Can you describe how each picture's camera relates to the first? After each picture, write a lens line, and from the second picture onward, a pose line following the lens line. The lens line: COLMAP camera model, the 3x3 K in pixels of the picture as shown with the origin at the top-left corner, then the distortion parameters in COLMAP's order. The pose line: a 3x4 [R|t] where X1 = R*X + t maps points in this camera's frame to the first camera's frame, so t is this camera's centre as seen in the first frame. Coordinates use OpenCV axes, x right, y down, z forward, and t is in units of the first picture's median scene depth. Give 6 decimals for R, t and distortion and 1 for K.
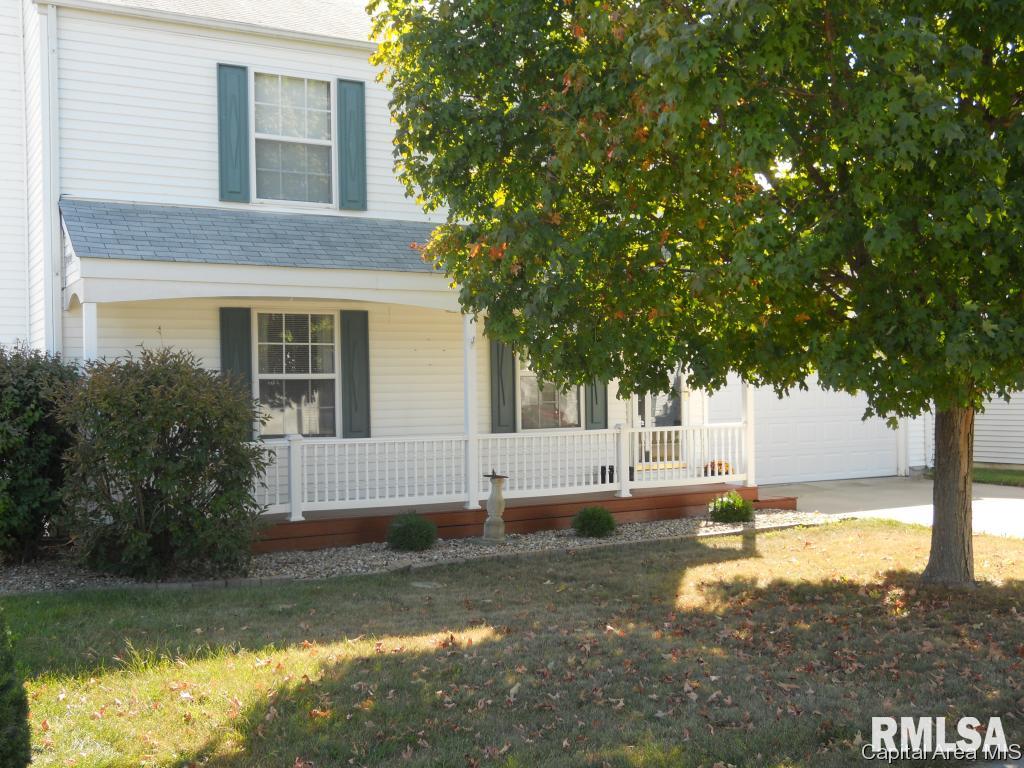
lens RADIAL K [[1085.2, 0, 512.0], [0, 1085.2, 384.0], [0, 0, 1]] dist [0.011194, 0.008041]
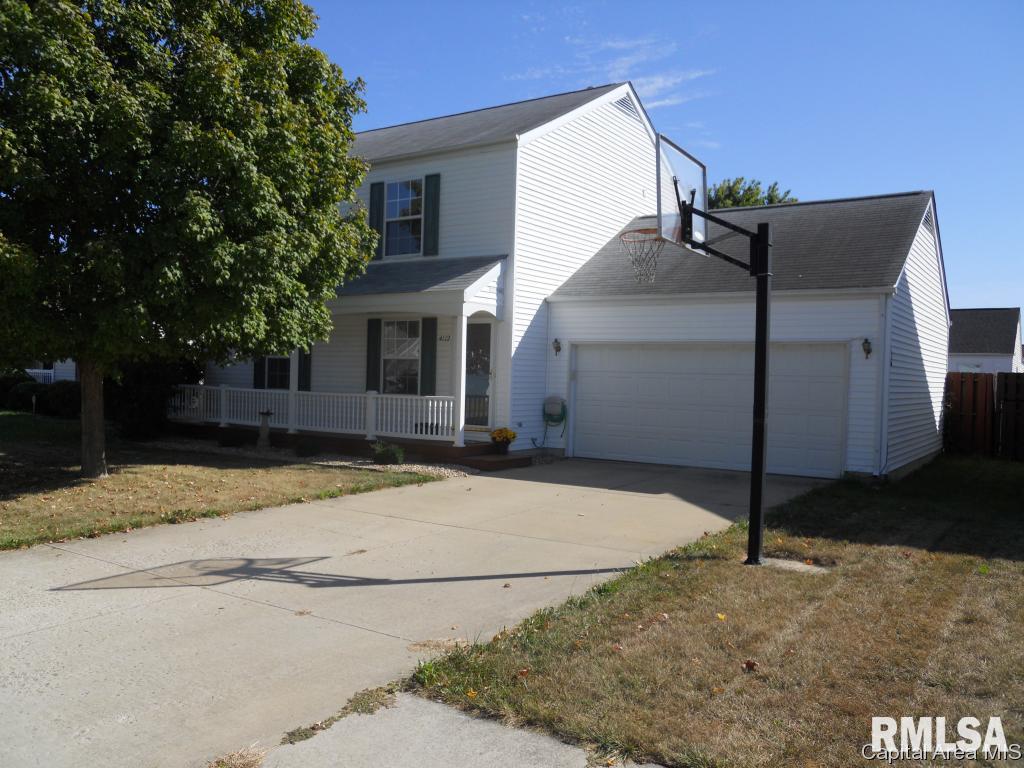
lens RADIAL K [[841.7, 0, 512.0], [0, 841.7, 384.0], [0, 0, 1]] dist [0.002453, 0.000310]
pose [[0.473999, 0.038199, -0.879696, 1.063497], [-0.026648, 0.999223, 0.029031, -0.010159], [0.880122, 0.009681, 0.474649, 0.541873]]
